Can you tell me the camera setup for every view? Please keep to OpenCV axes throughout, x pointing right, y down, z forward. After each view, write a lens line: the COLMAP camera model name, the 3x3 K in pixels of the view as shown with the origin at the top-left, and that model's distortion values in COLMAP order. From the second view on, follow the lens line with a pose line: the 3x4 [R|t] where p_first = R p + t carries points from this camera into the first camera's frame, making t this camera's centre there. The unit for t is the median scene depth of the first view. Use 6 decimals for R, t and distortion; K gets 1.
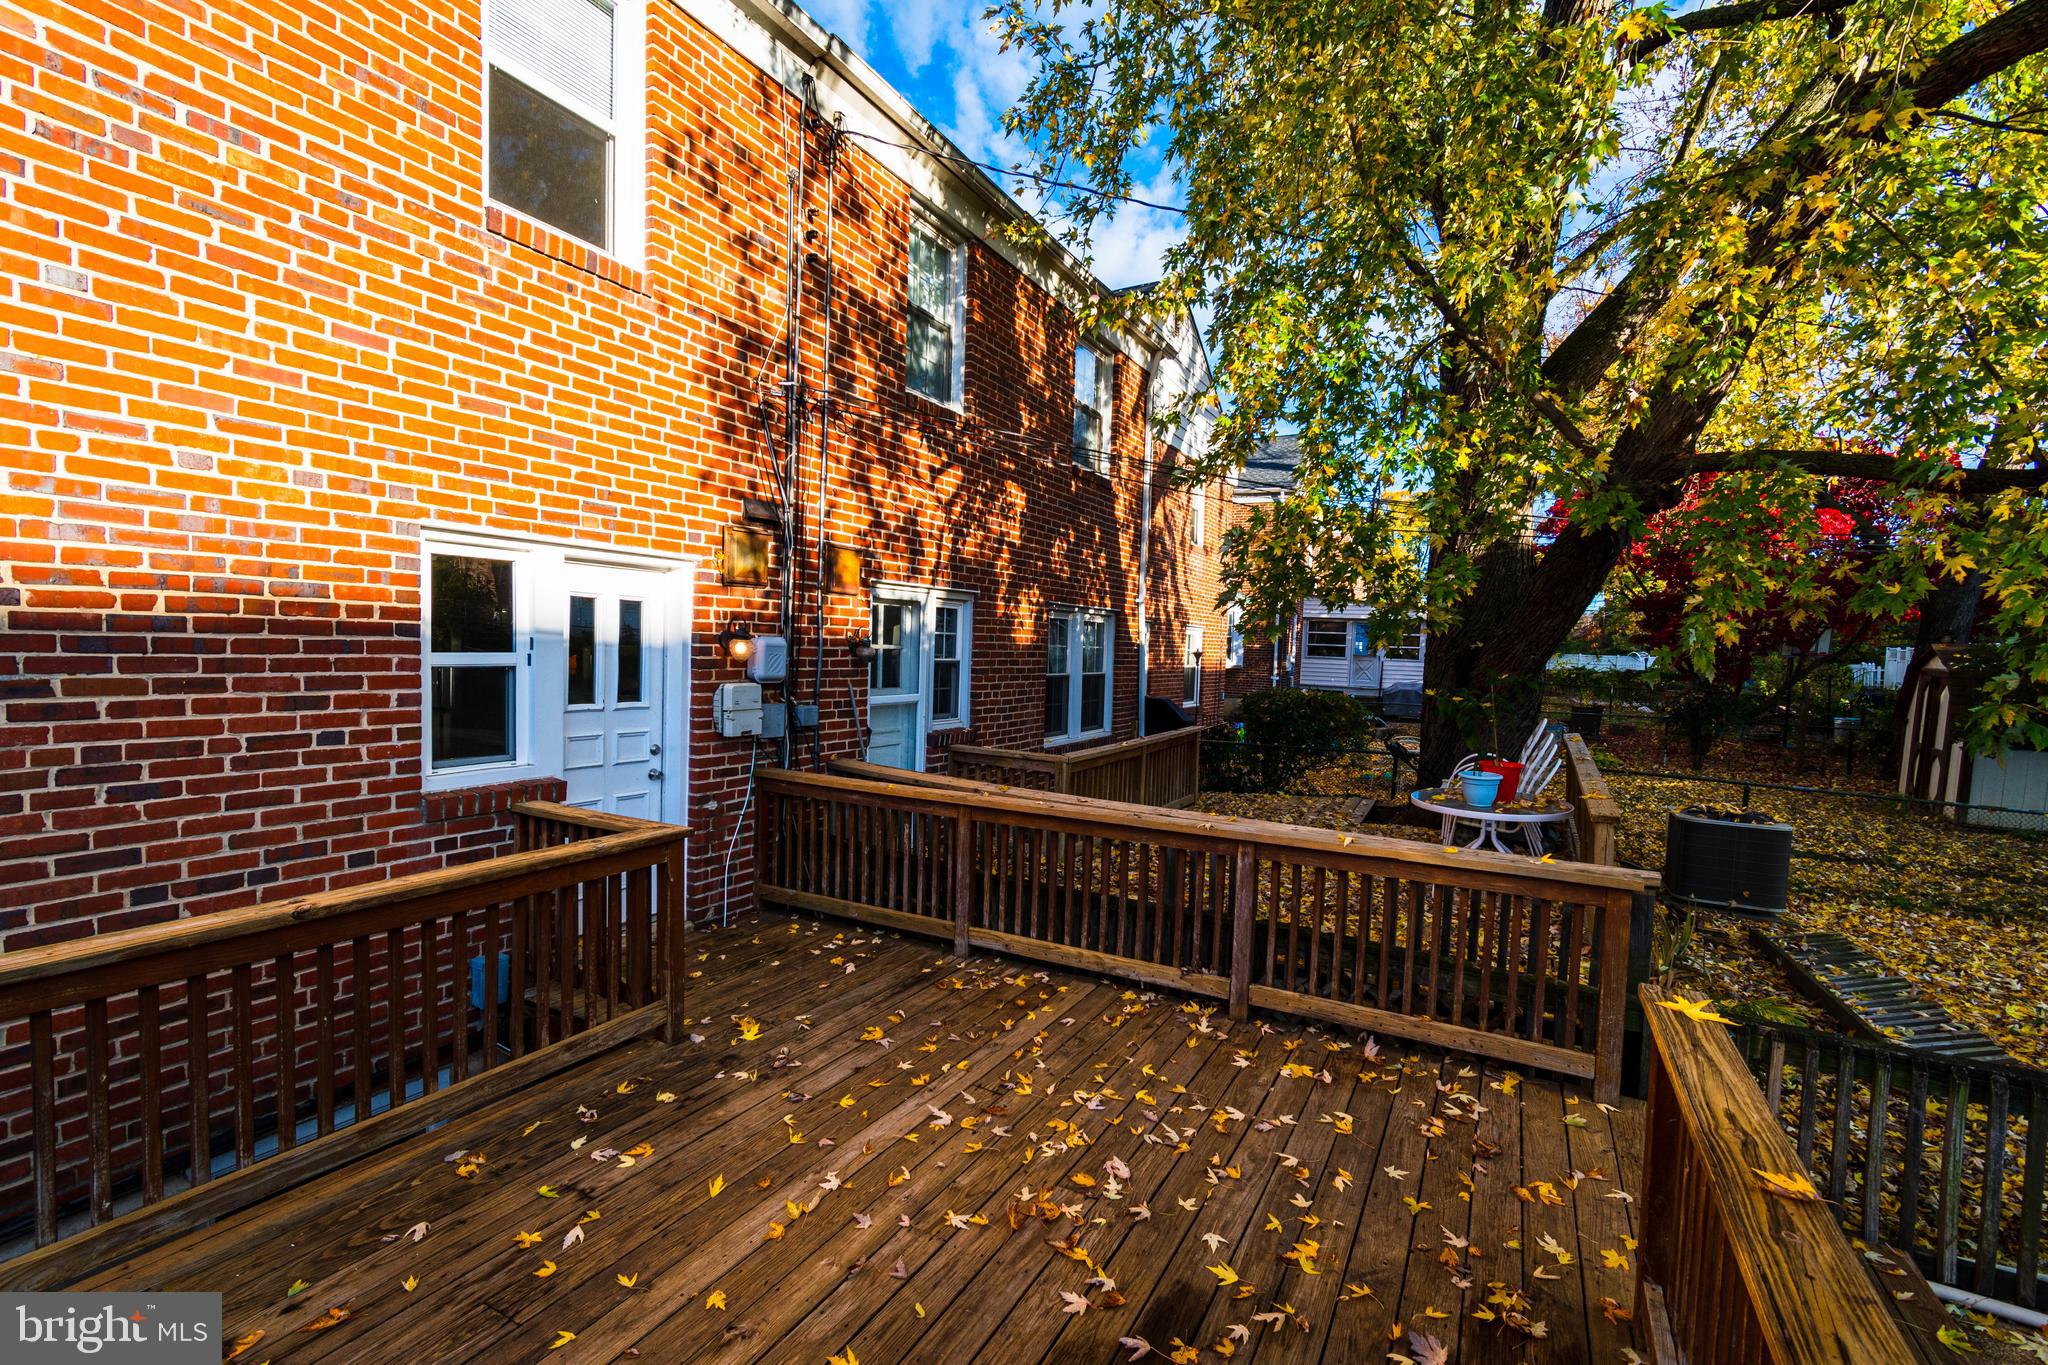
lens RADIAL K [[897.5, 0, 1023.4], [0, 897.5, 689.1], [0, 0, 1]] dist [-0.001308, -0.000647]
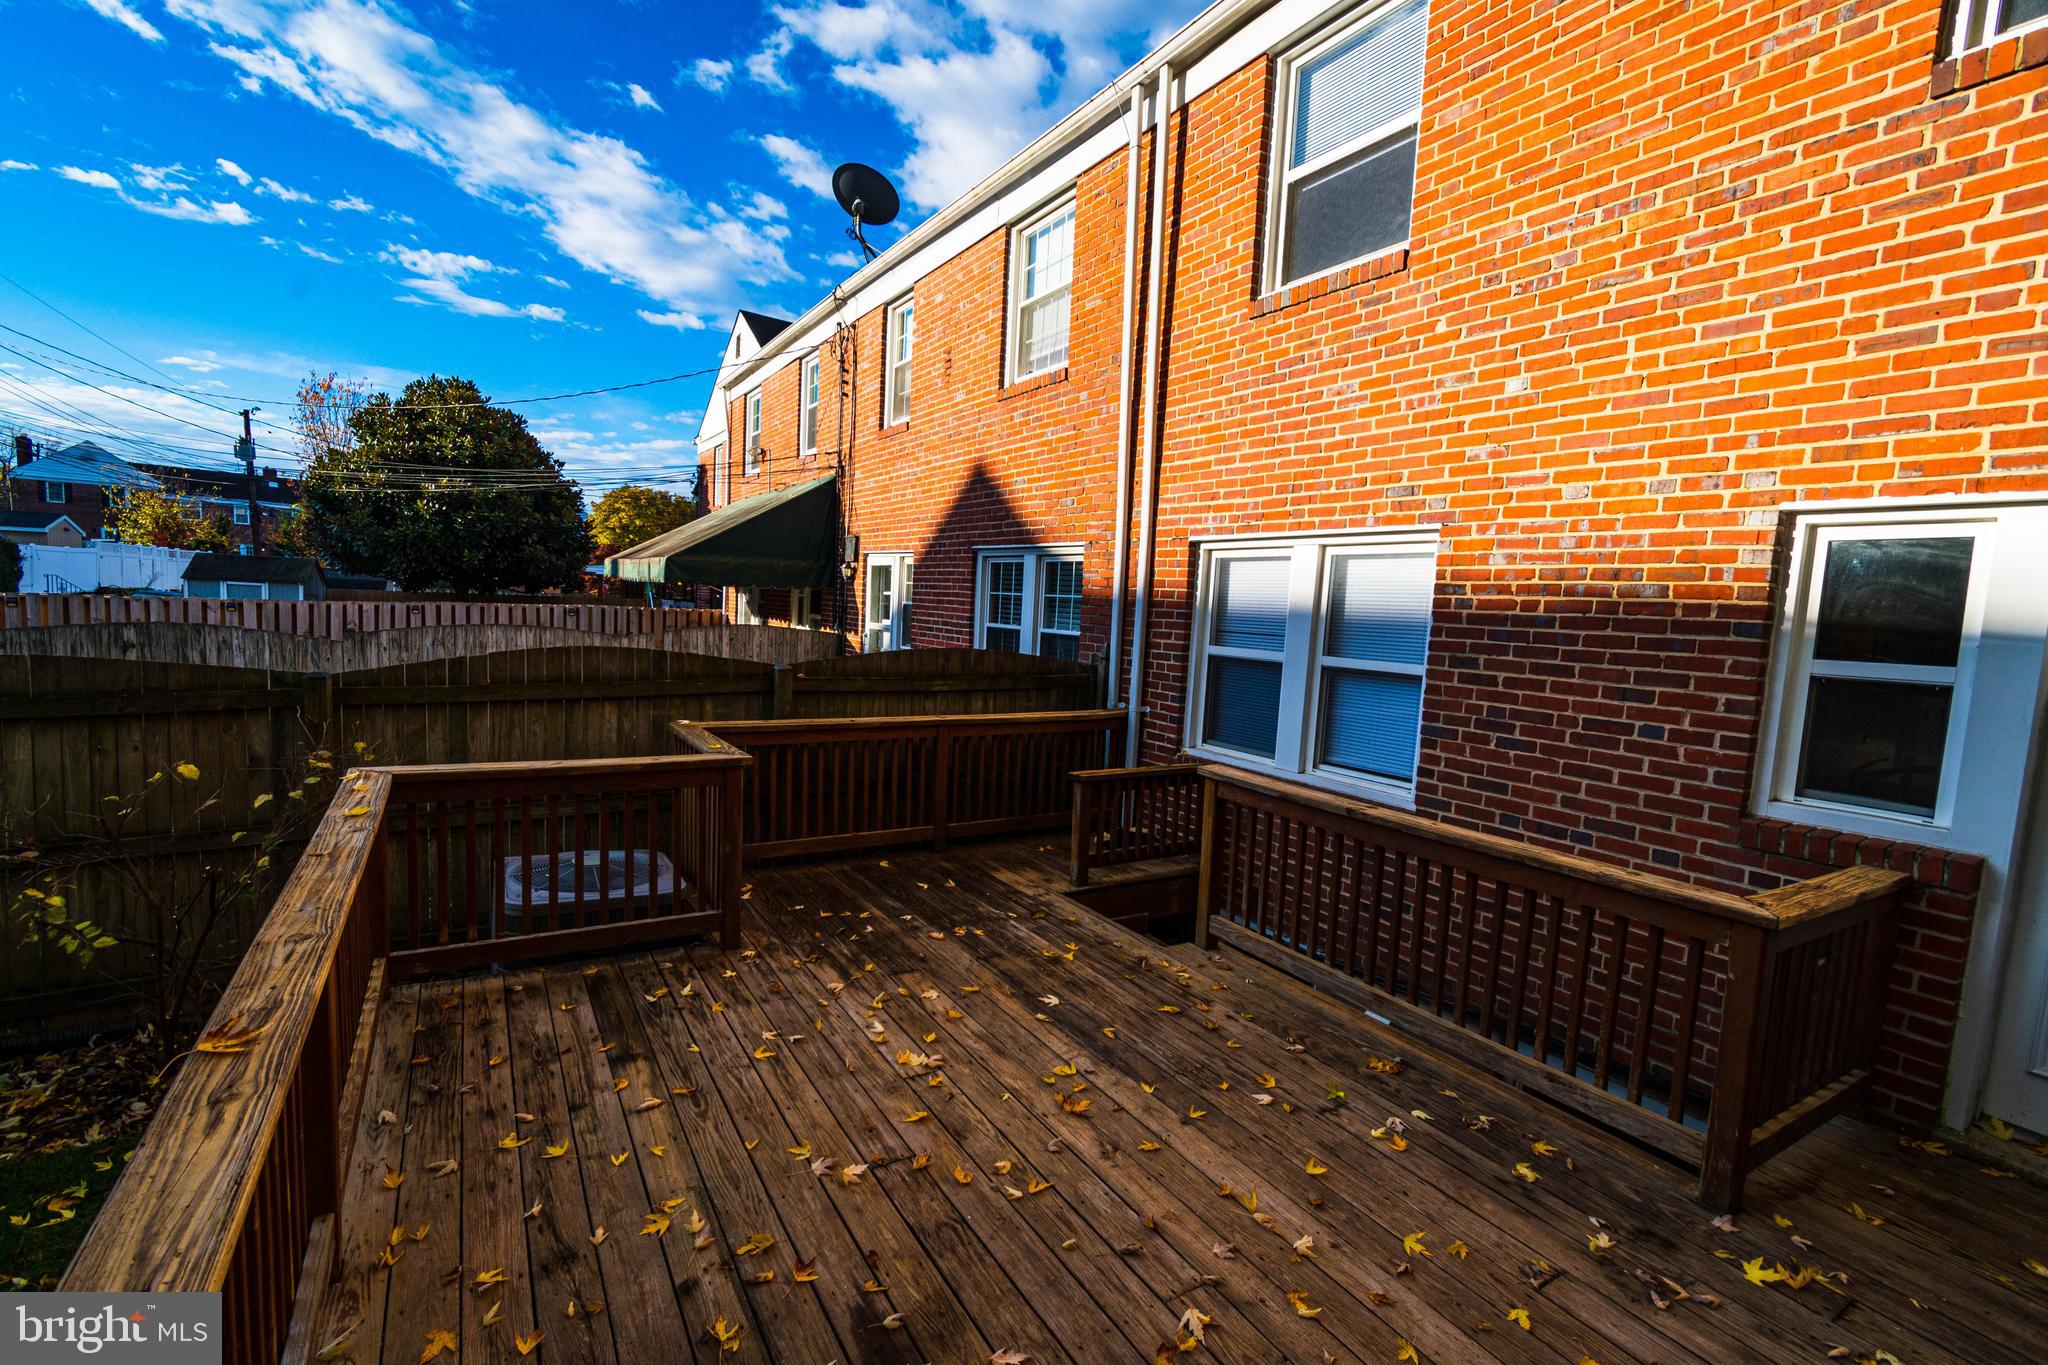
lens RADIAL K [[897.5, 0, 1020.9], [0, 897.5, 691.3], [0, 0, 1]] dist [-0.001308, -0.000647]
pose [[-0.494701, 0.031251, -0.868501, 0.521779], [-0.105167, 0.989856, 0.095521, -0.015270], [0.862677, 0.138592, -0.486396, 0.908805]]
